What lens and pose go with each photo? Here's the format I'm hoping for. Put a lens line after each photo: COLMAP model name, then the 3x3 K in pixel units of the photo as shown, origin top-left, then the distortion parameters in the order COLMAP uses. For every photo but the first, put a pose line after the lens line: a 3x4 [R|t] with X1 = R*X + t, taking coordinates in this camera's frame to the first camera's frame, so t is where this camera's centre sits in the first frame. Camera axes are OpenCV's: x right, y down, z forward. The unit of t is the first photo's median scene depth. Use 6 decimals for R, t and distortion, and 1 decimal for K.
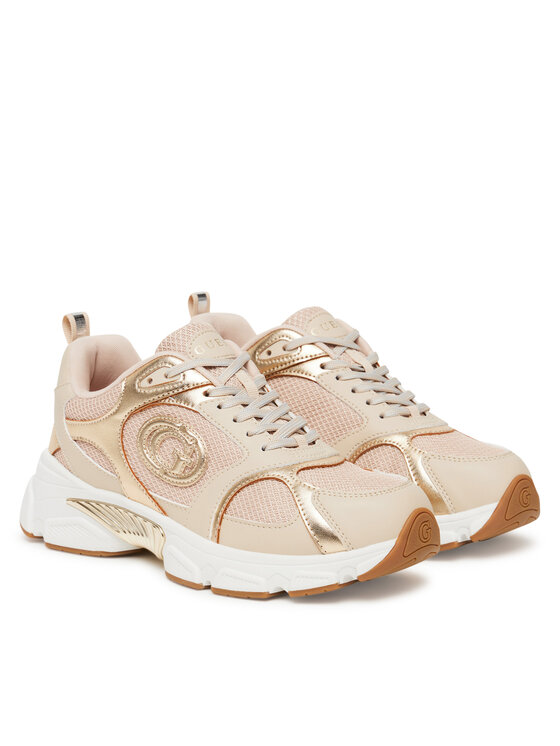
lens RADIAL K [[2208.2, 0, 286.0], [0, 2208.2, 375.8], [0, 0, 1]] dist [-1.060873, 0.000000]
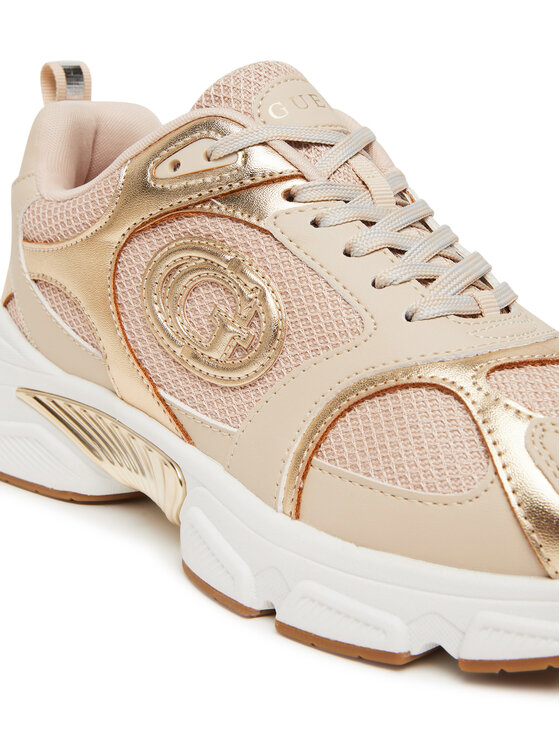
lens RADIAL K [[1163.3, 0, 274.7], [0, 1163.3, 371.1], [0, 0, 1]] dist [0.309898, 0.000000]
pose [[0.997800, 0.058962, -0.030323, -0.029331], [-0.056296, 0.995015, 0.082316, 0.025616], [0.035025, -0.080427, 0.996145, 0.744185]]
